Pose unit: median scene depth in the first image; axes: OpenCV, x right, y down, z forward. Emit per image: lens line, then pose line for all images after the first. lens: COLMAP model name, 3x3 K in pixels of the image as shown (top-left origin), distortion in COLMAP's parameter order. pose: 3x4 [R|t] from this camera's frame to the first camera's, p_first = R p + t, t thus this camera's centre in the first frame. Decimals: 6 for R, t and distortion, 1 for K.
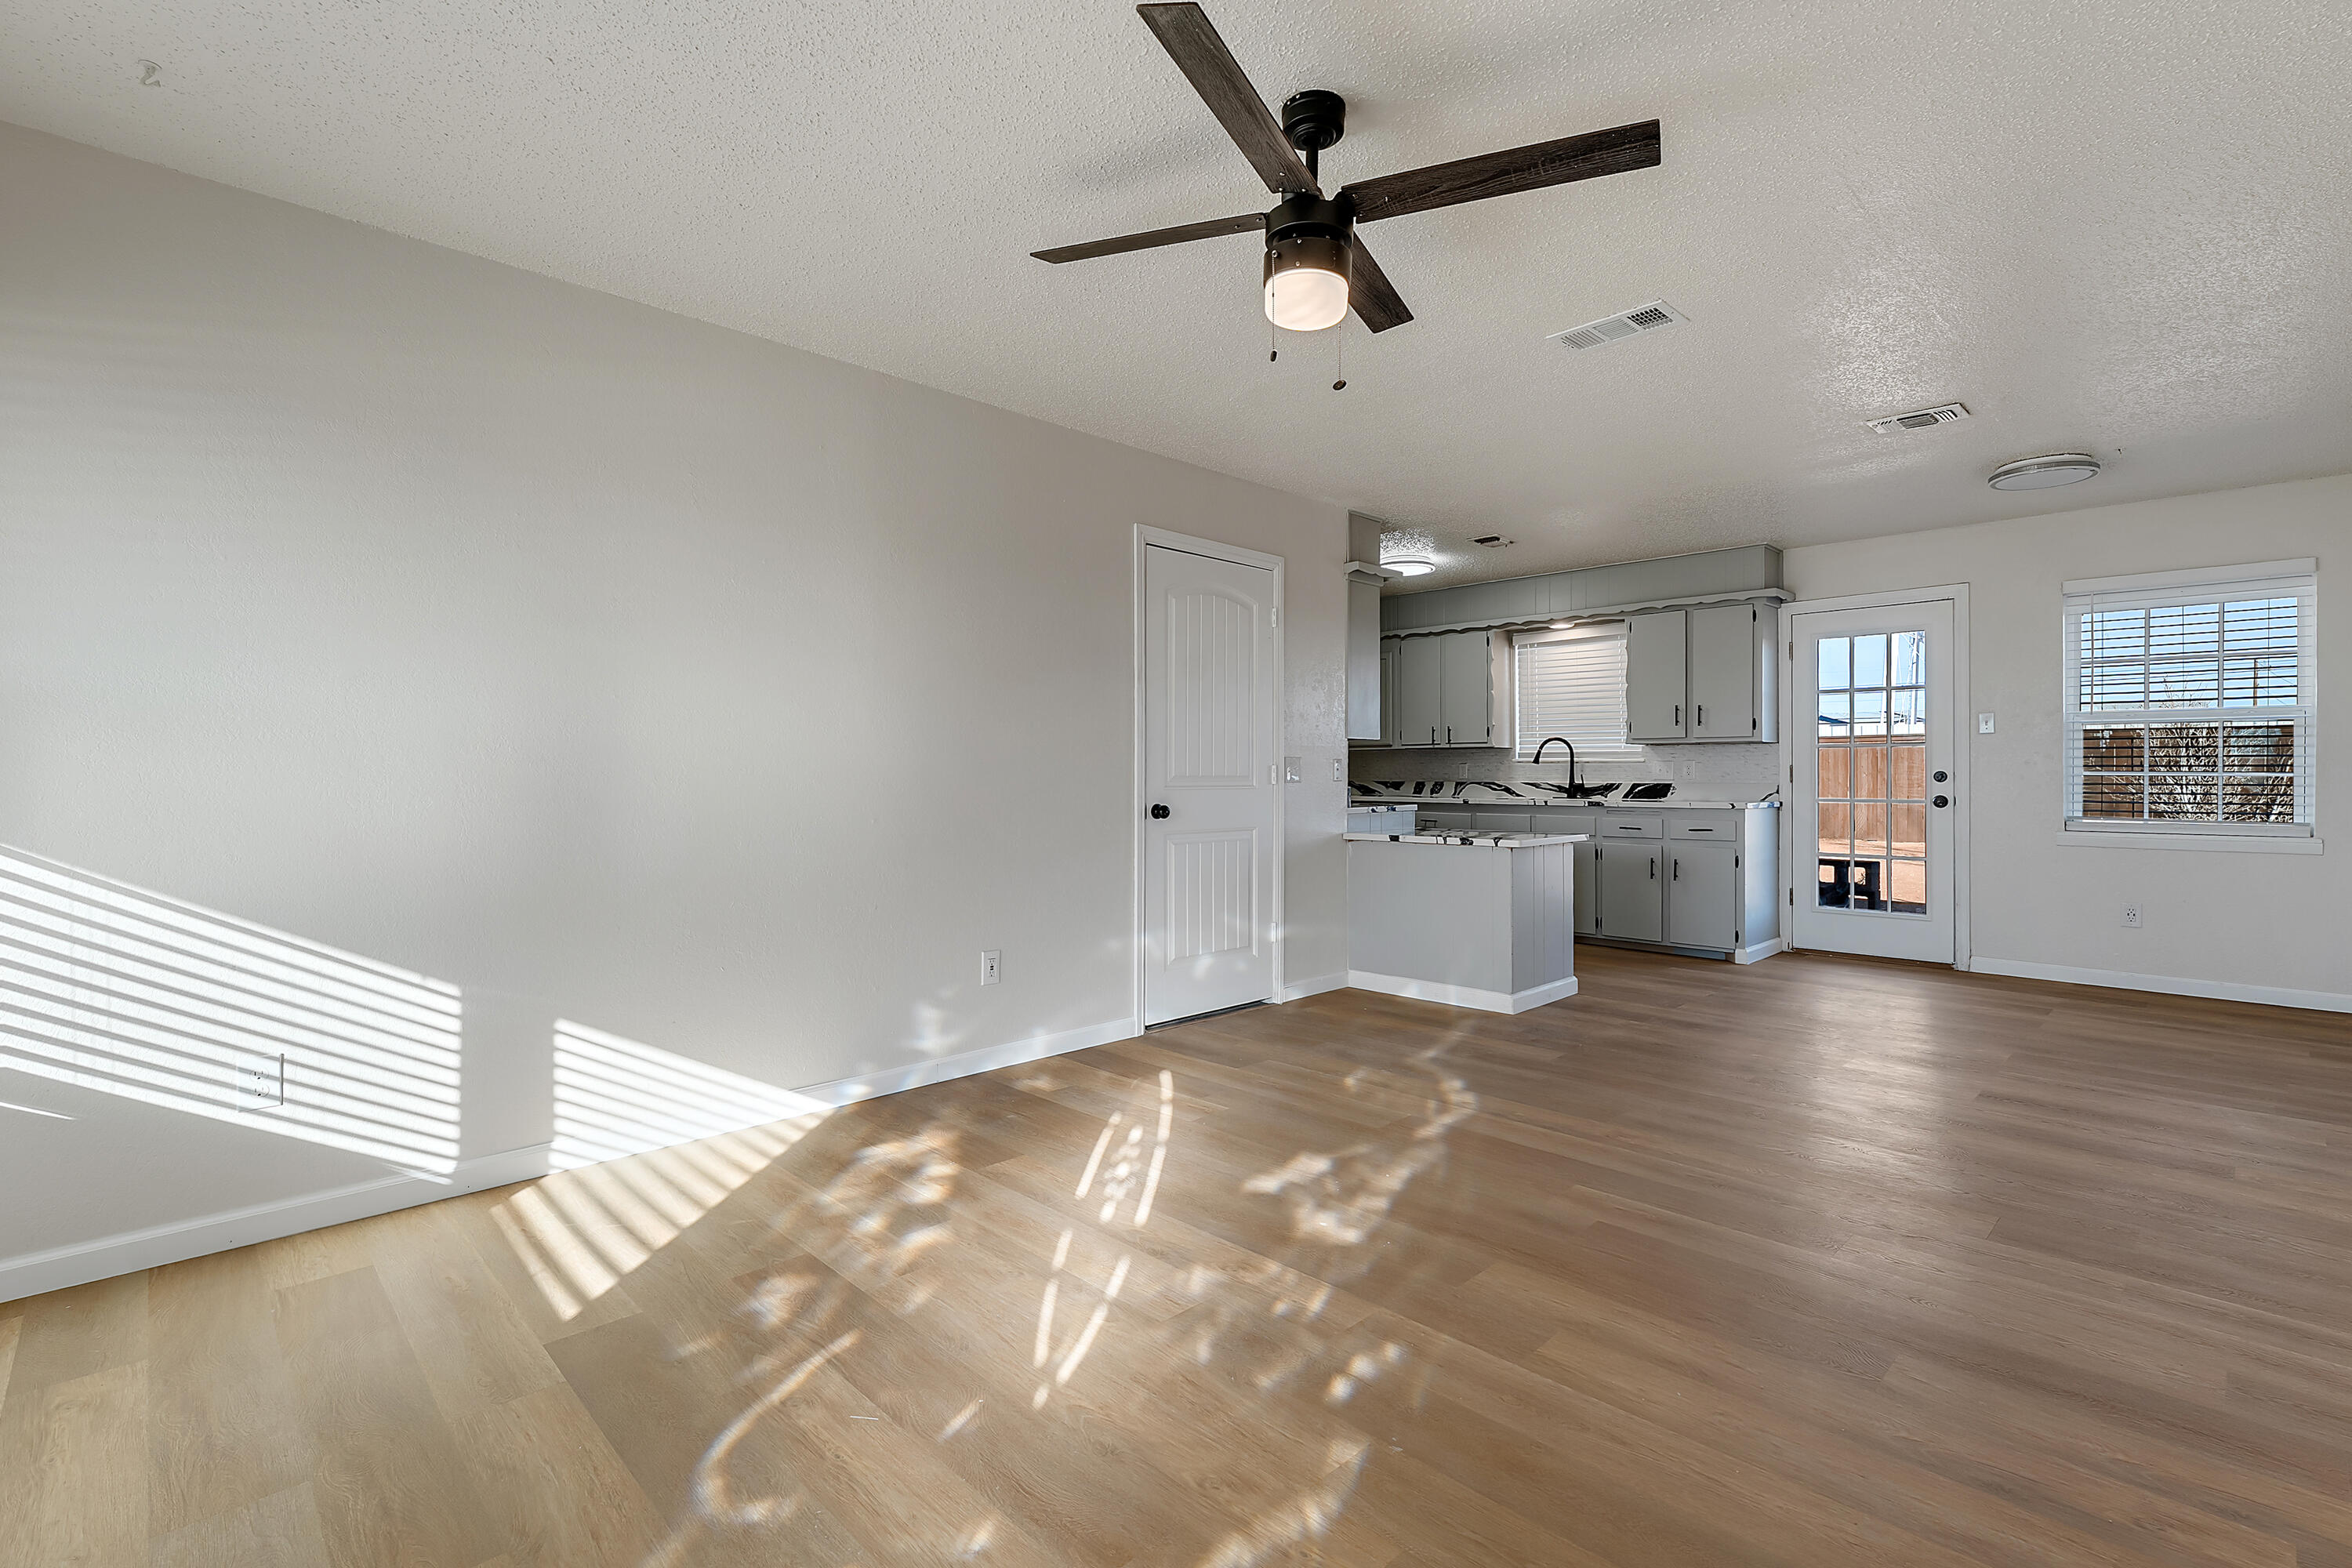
lens RADIAL K [[1053.8, 0, 1191.3], [0, 1053.8, 773.8], [0, 0, 1]] dist [-0.001136, 0.000039]
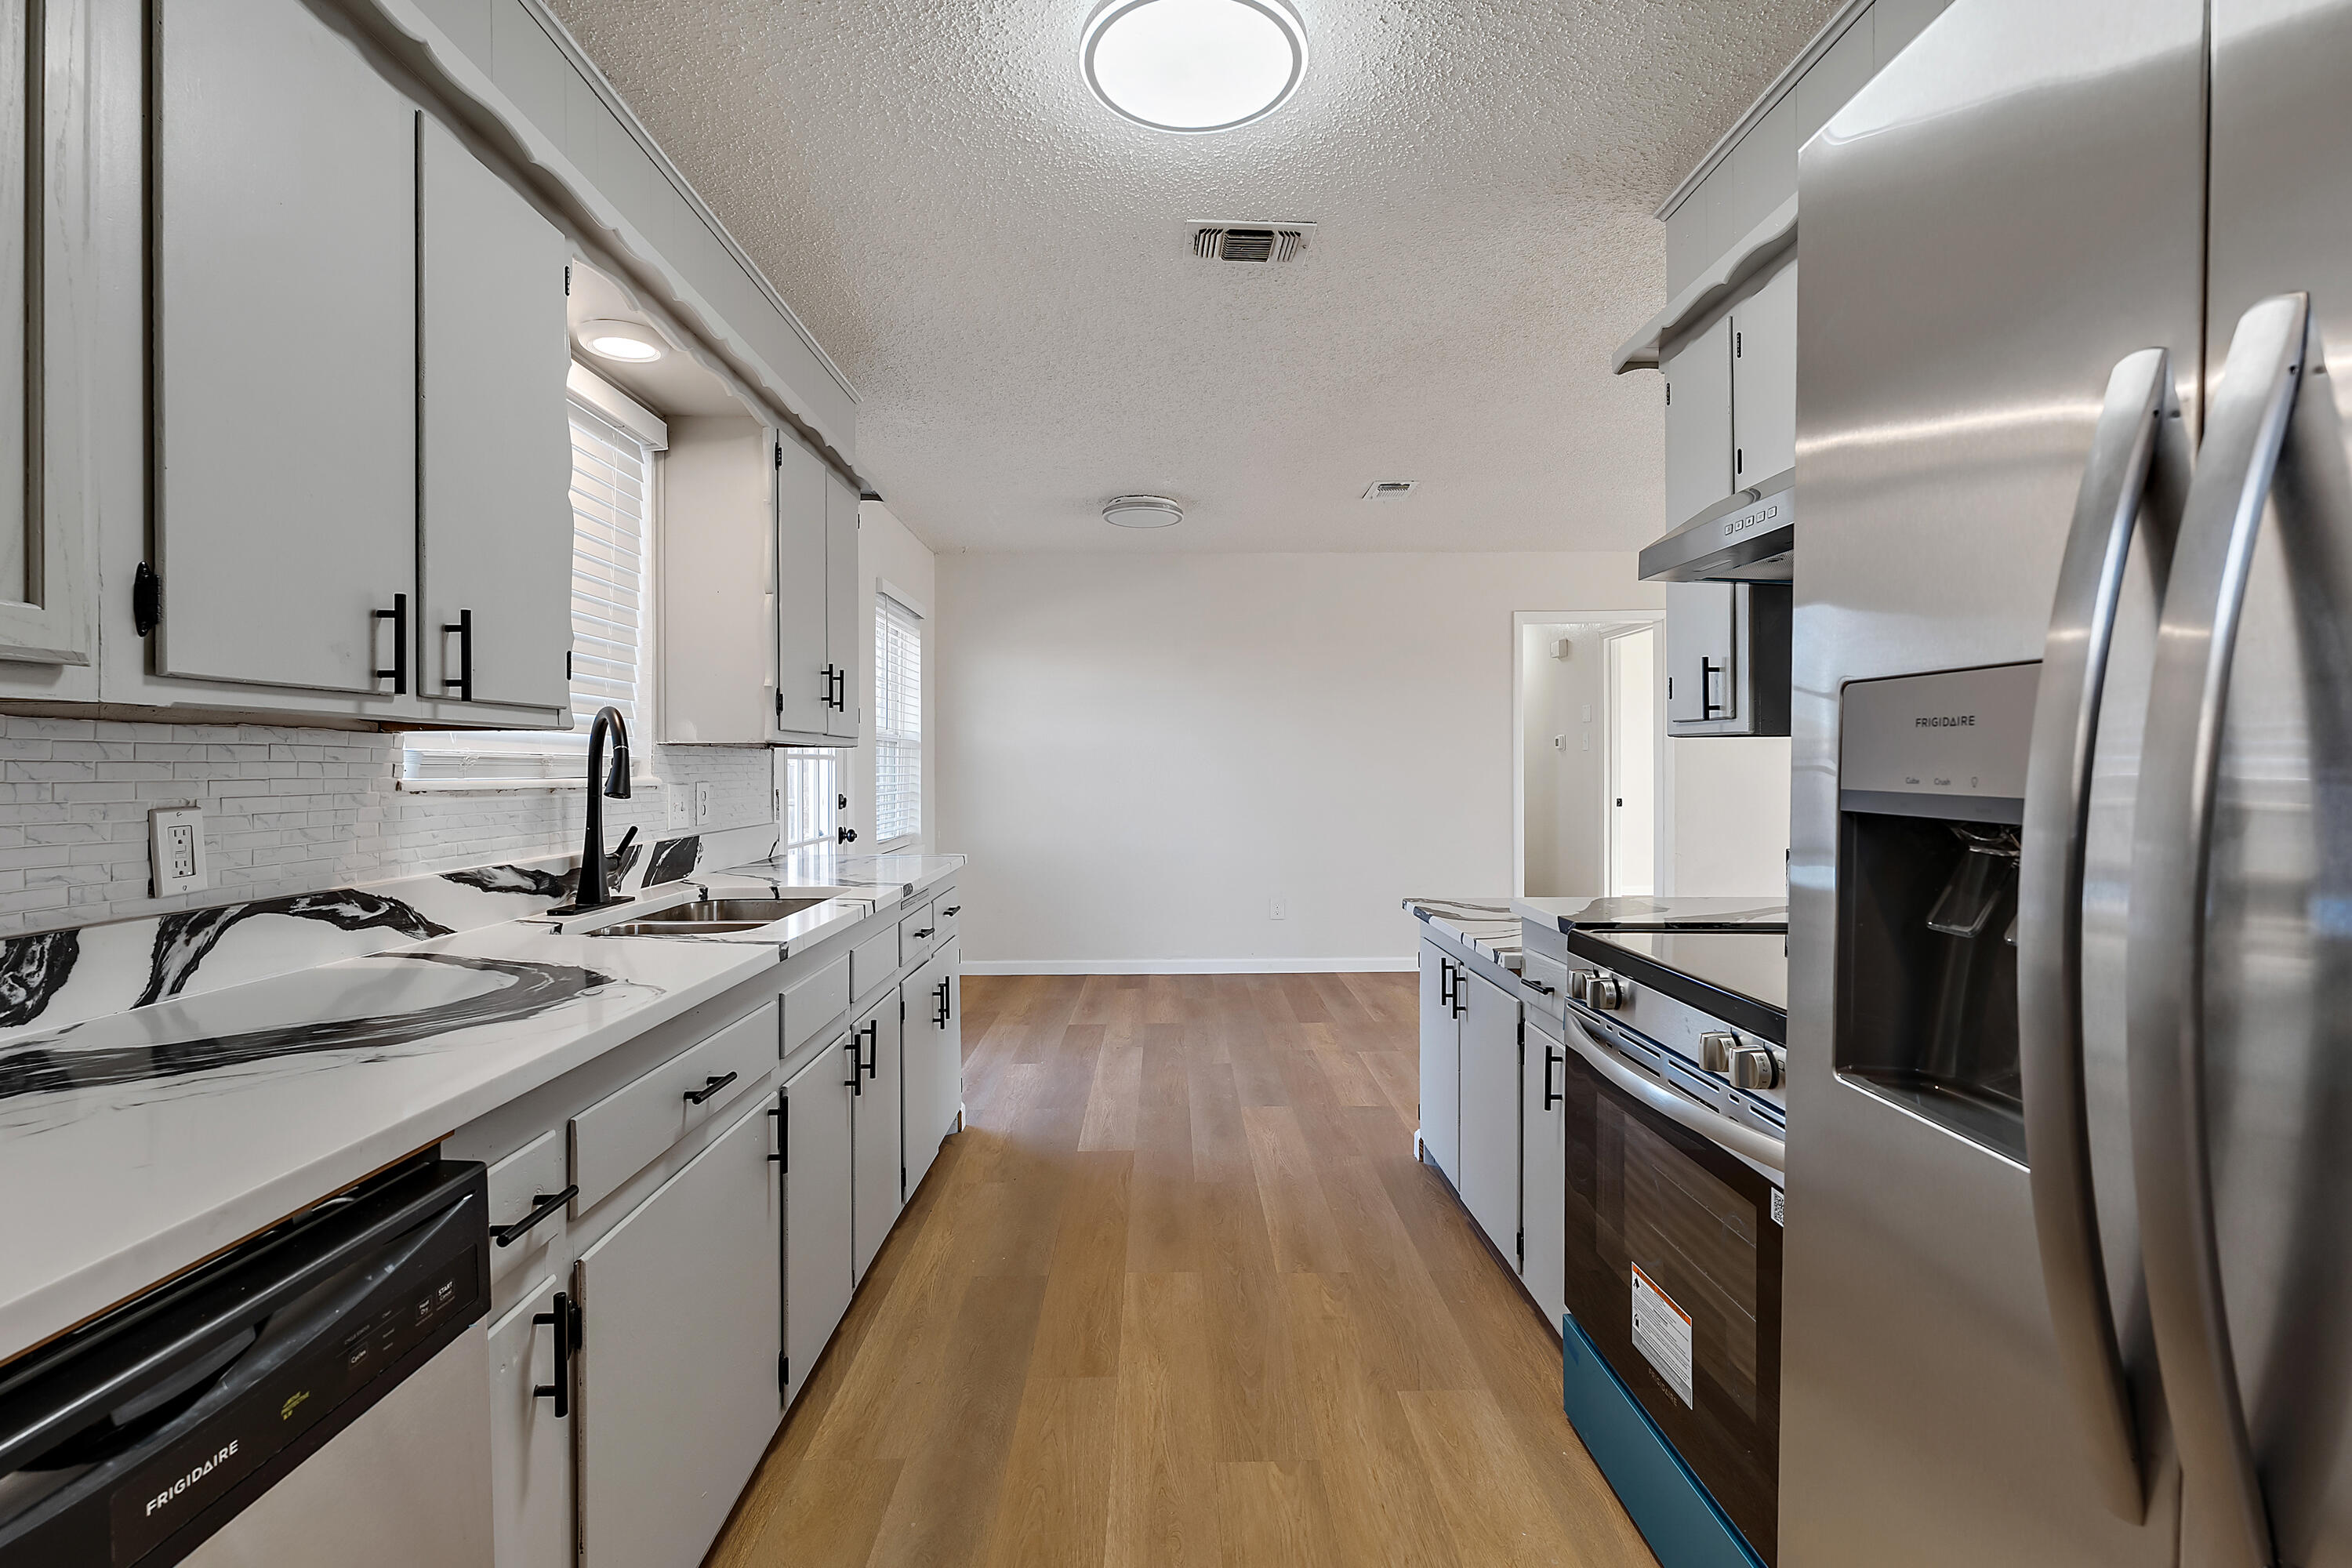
lens RADIAL K [[1053.8, 0, 1174.1], [0, 1053.8, 770.2], [0, 0, 1]] dist [-0.001136, 0.000039]
pose [[-0.715000, 0.000598, 0.699124, 0.024850], [0.005113, 0.999977, 0.004373, -0.019584], [-0.699105, 0.006701, -0.714987, 1.250117]]
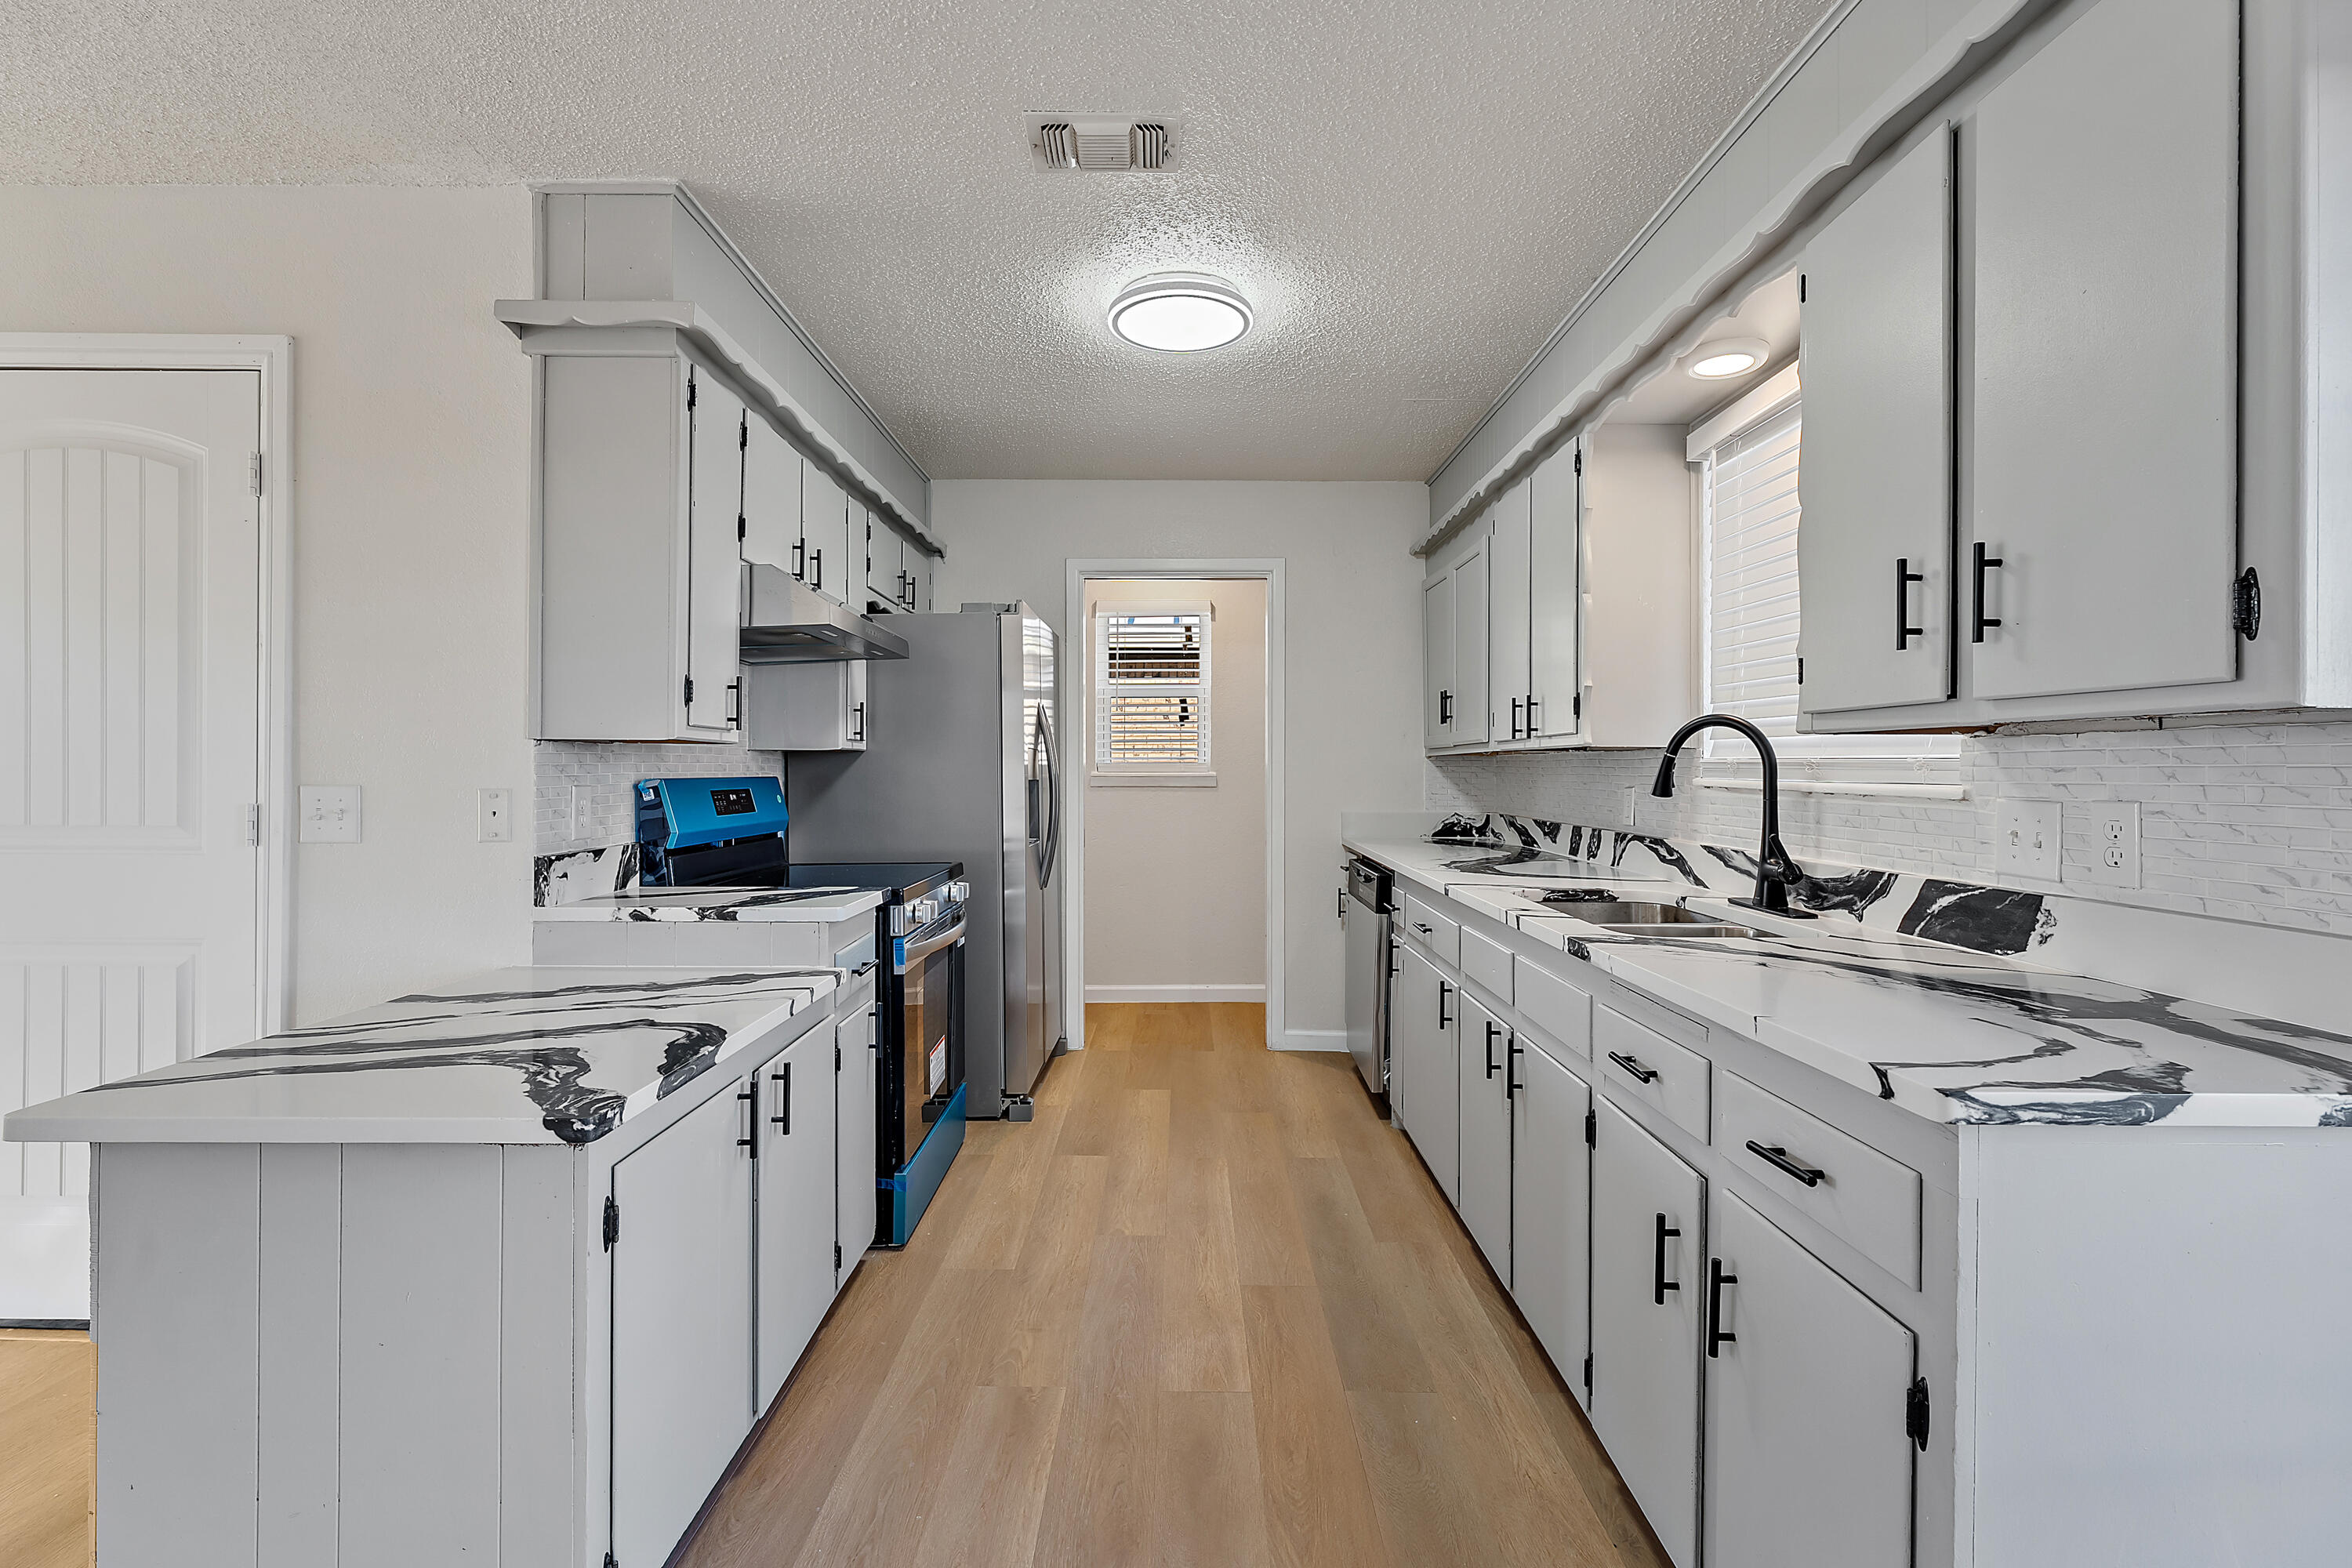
lens RADIAL K [[1053.8, 0, 1175.0], [0, 1053.8, 765.0], [0, 0, 1]] dist [-0.001136, 0.000039]
pose [[0.700816, 0.001883, -0.713340, 0.521778], [-0.005041, 0.999985, -0.002313, -0.020138], [0.713324, 0.005217, 0.700815, 0.743887]]
